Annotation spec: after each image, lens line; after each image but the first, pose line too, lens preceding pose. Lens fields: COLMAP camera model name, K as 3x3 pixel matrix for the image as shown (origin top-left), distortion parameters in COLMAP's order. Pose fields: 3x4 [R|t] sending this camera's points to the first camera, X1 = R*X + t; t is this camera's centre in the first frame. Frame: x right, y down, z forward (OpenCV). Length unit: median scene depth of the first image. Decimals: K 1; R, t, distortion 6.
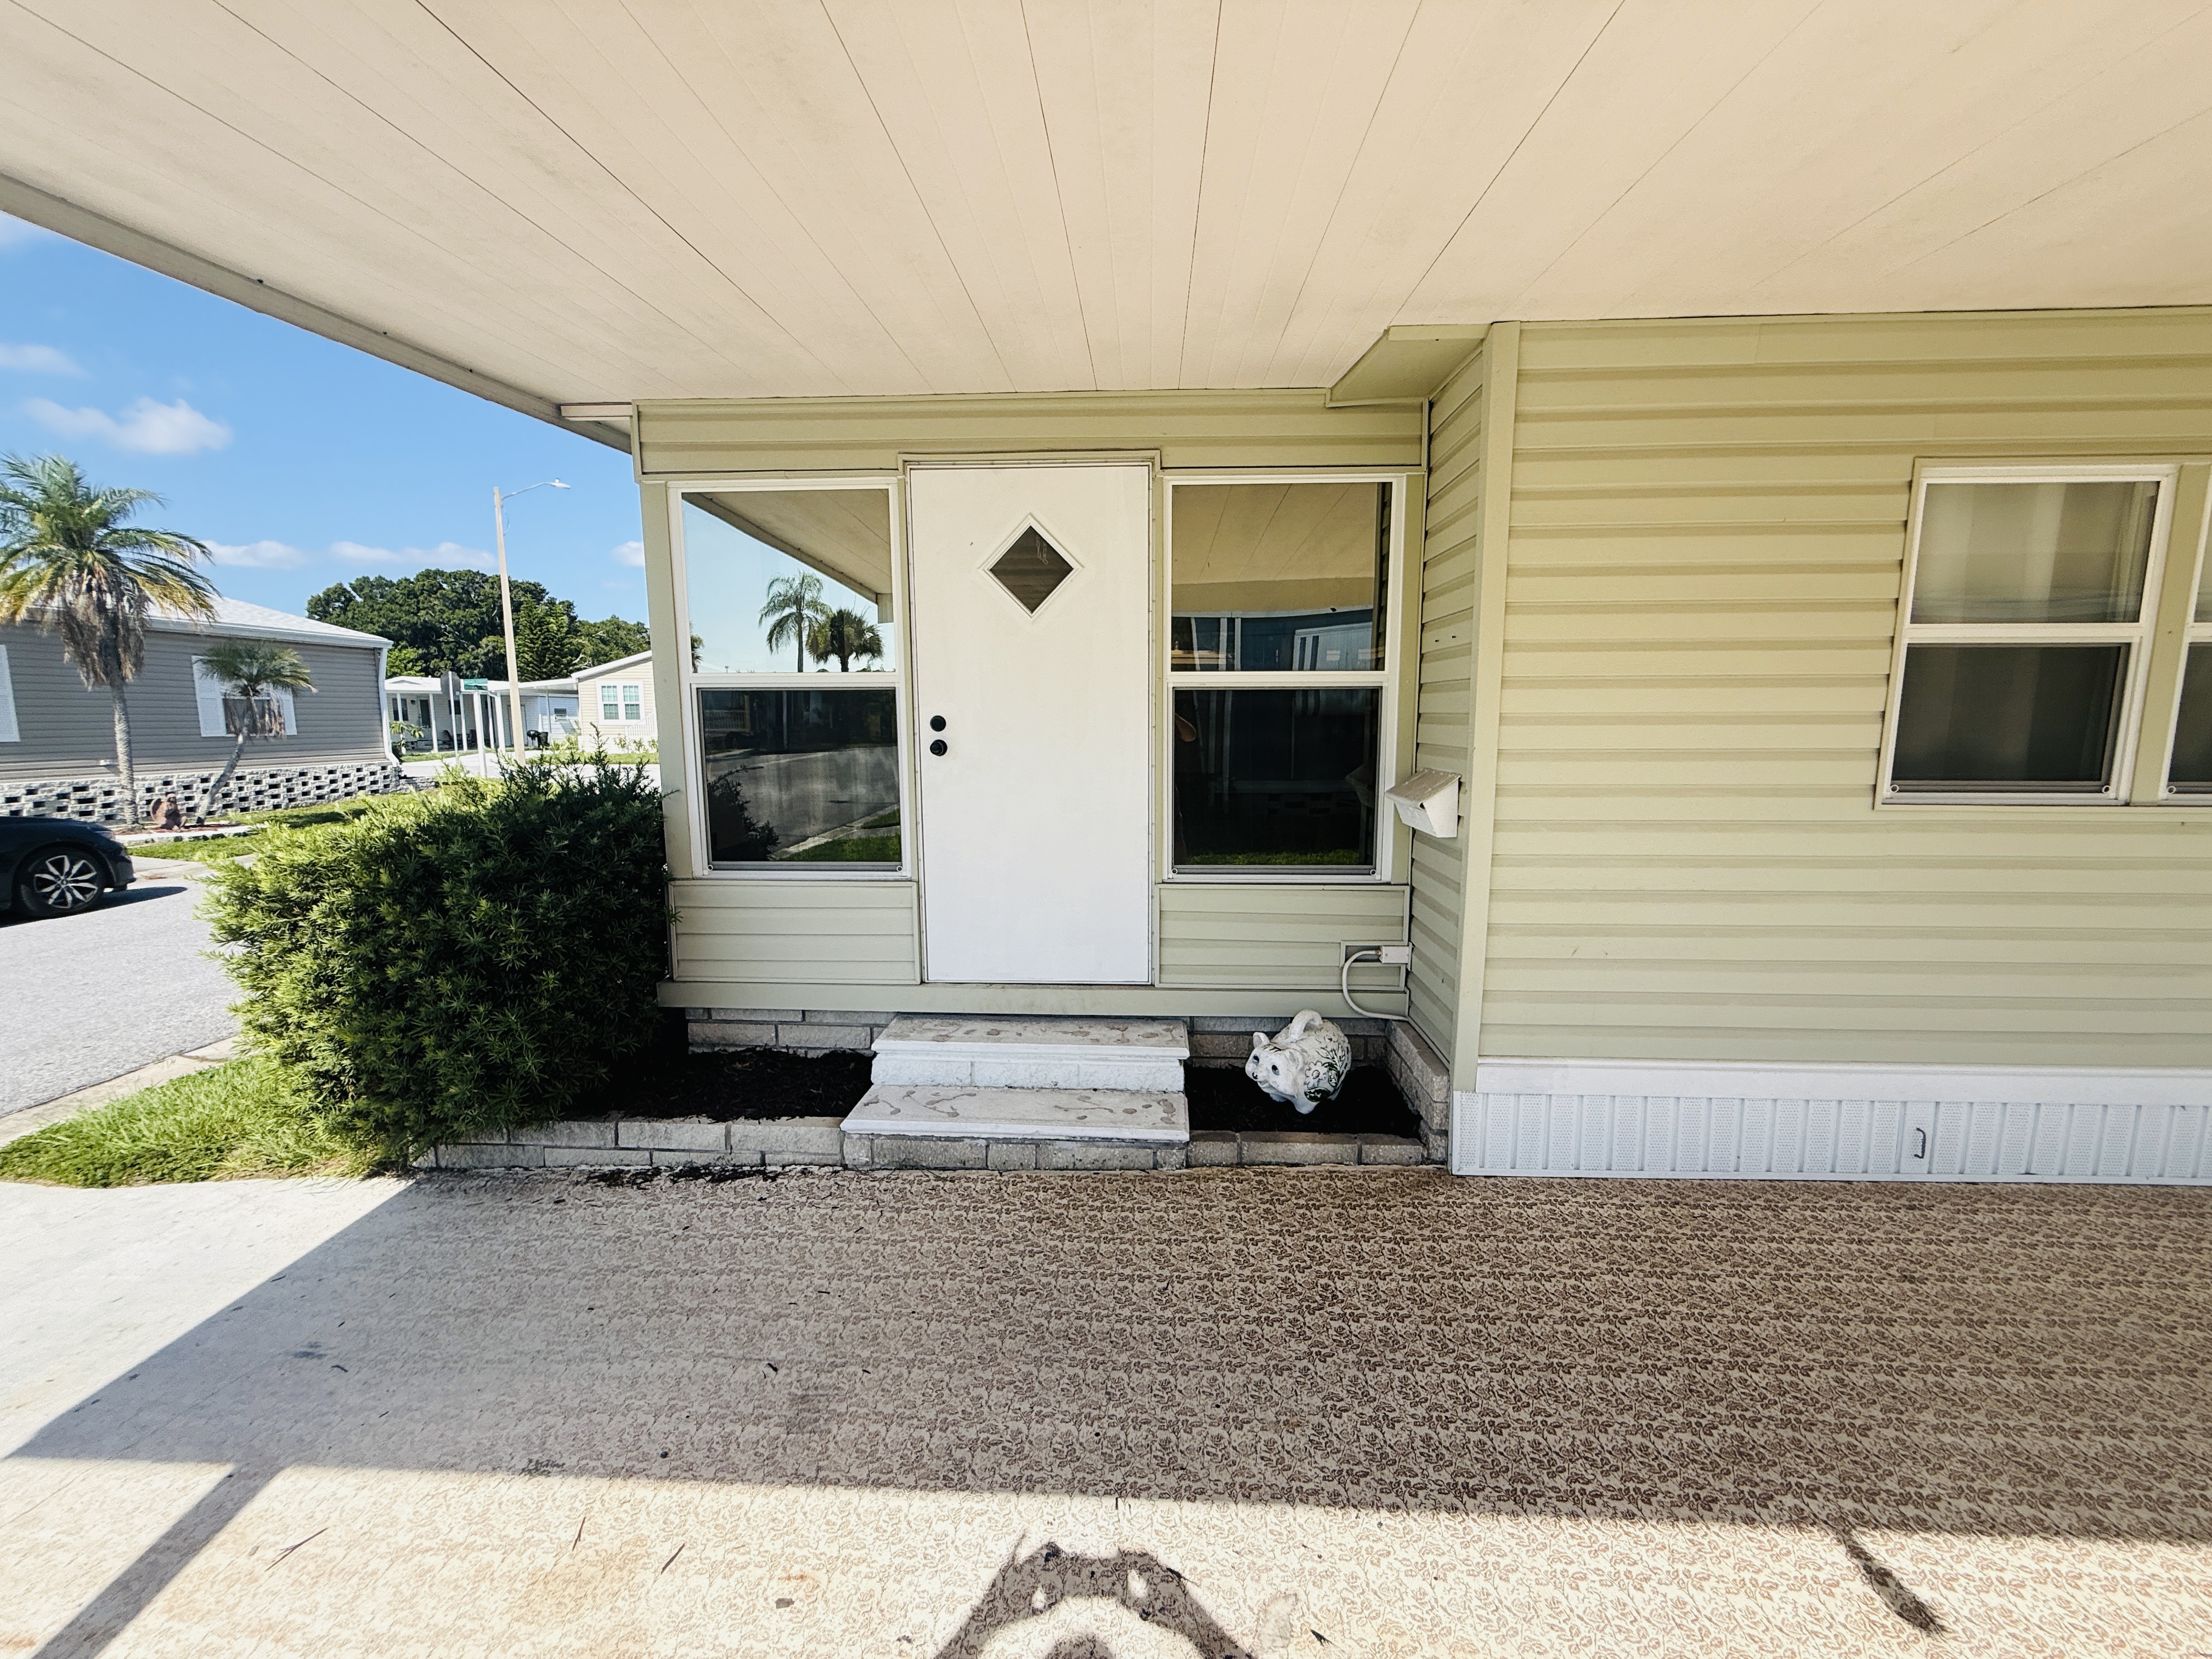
lens RADIAL K [[883.9, 0, 1105.0], [0, 883.9, 837.7], [0, 0, 1]] dist [0.003178, -0.000160]
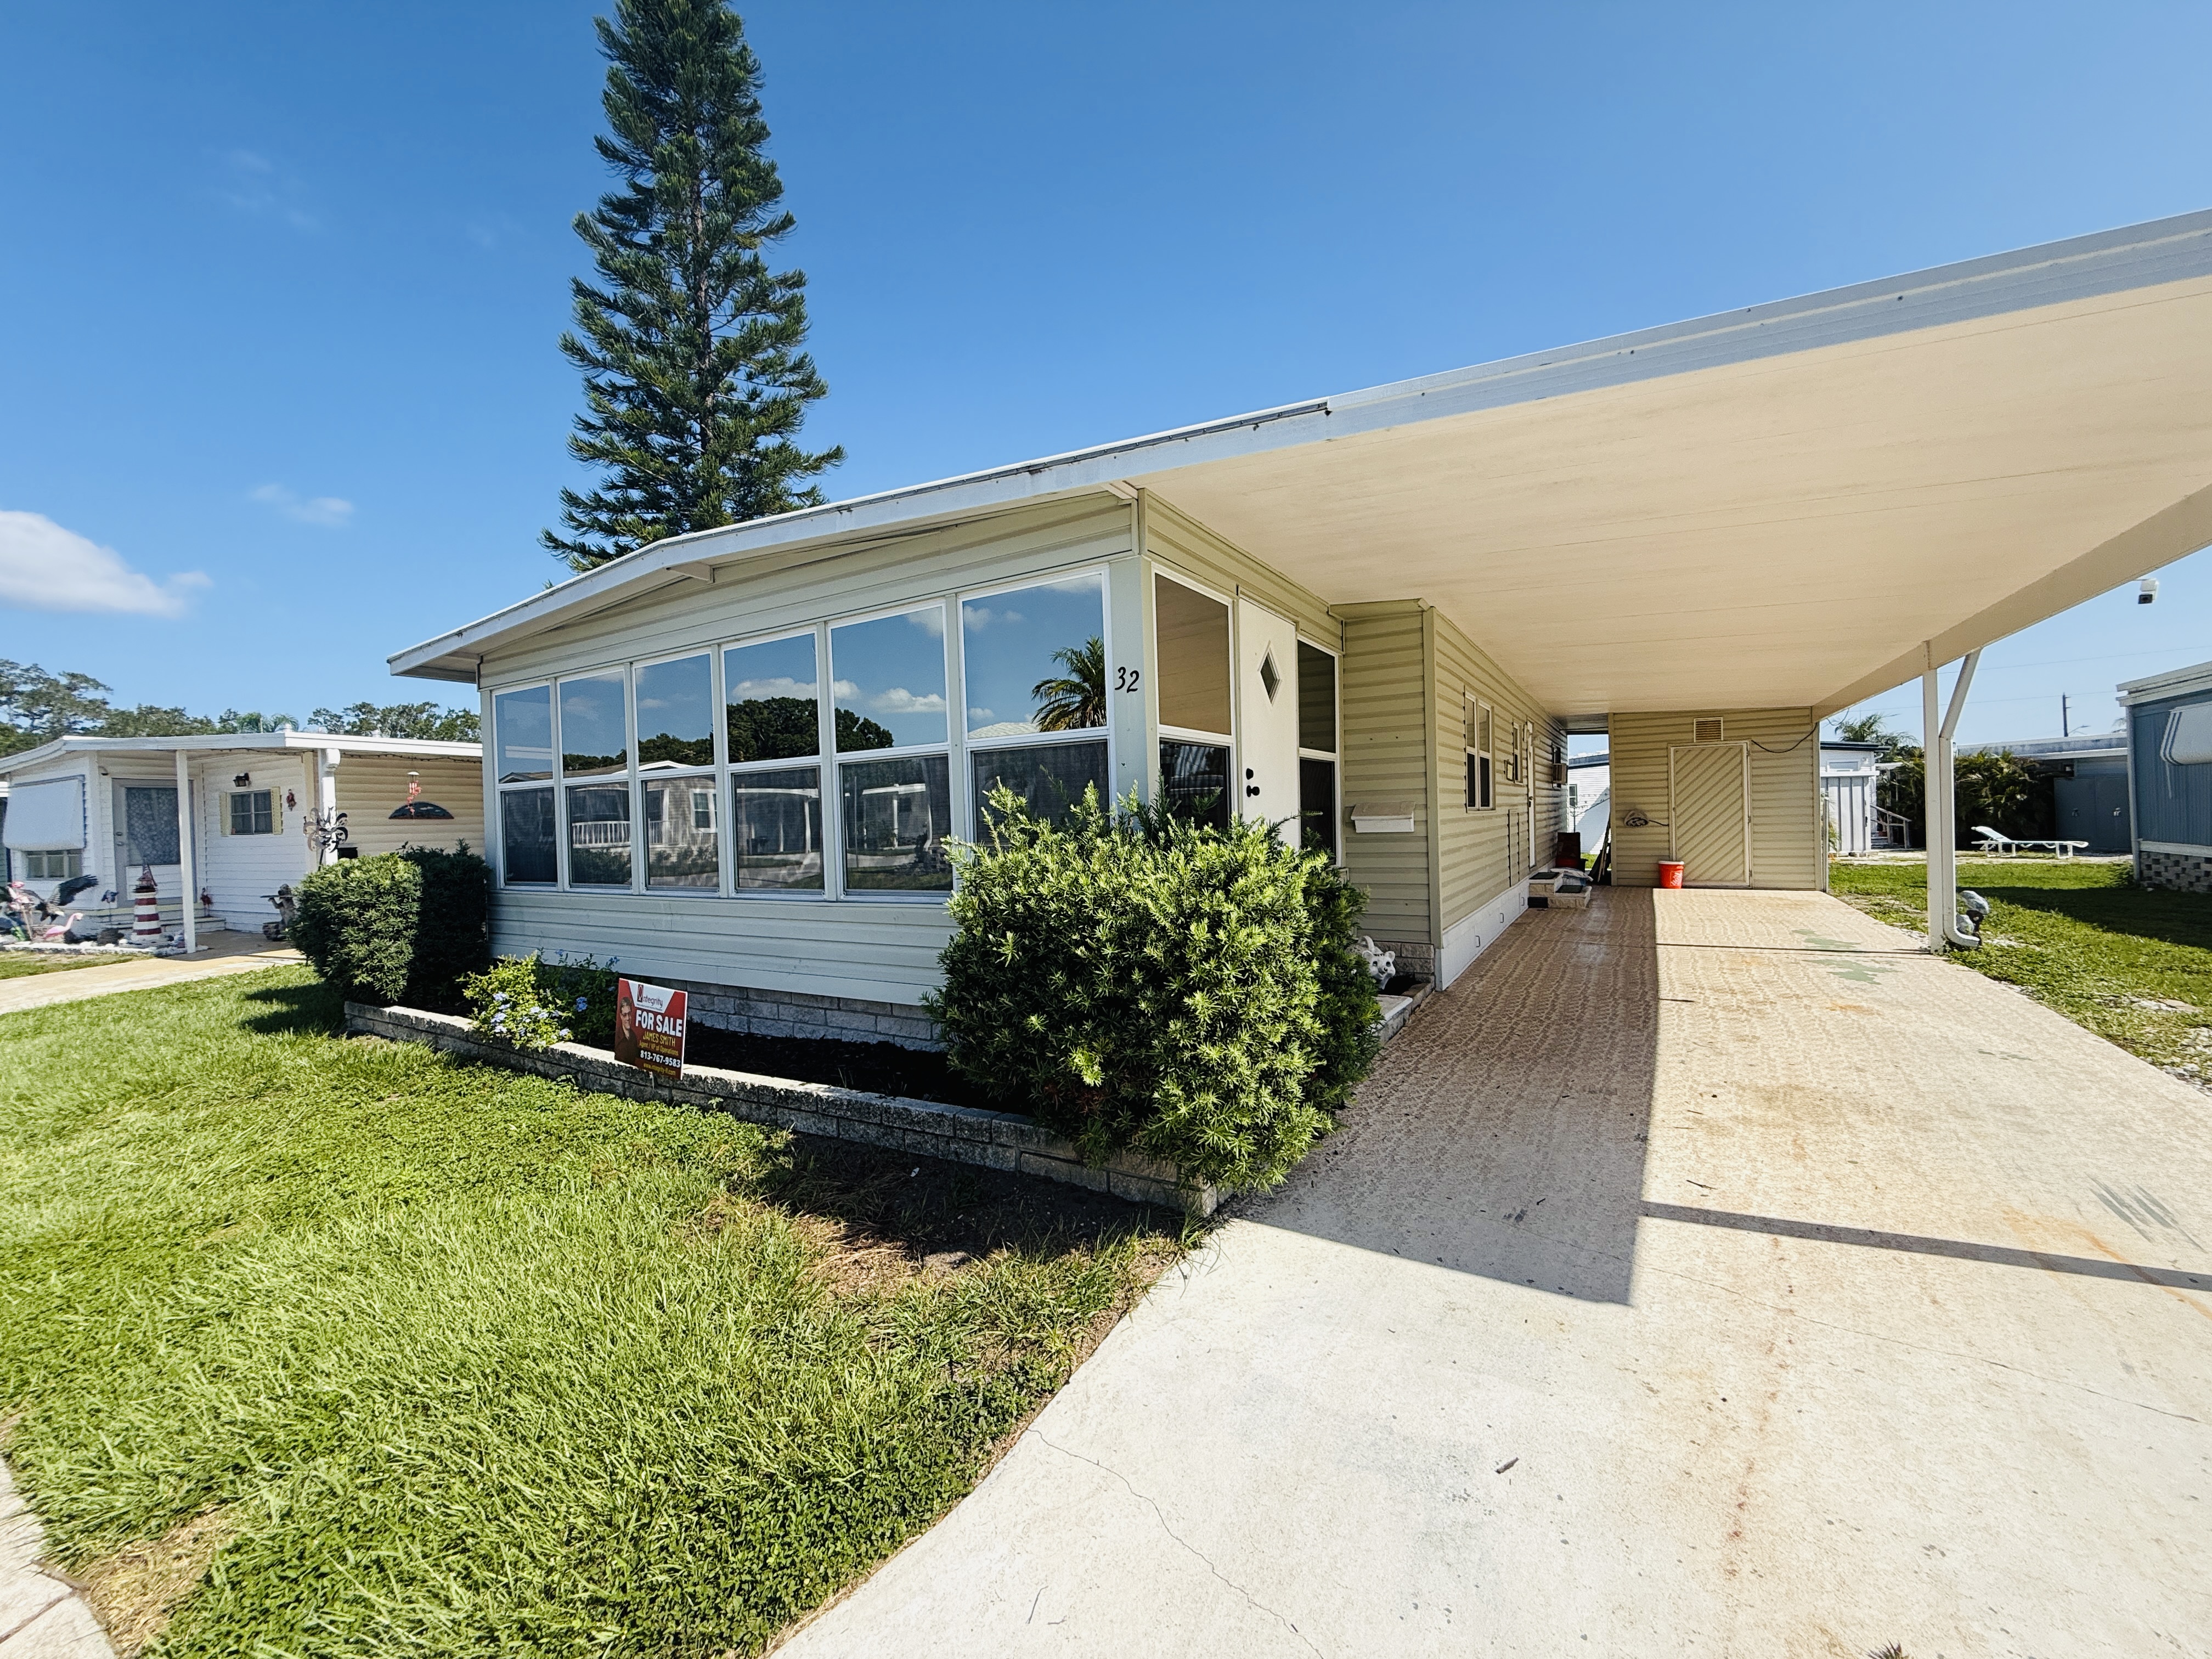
lens RADIAL K [[883.9, 0, 1104.4], [0, 883.9, 826.4], [0, 0, 1]] dist [0.003178, -0.000160]
pose [[0.476852, -0.022389, 0.878698, -1.838872], [0.149463, 0.987183, -0.055957, -0.002555], [-0.866183, 0.158016, 0.474087, 0.650292]]
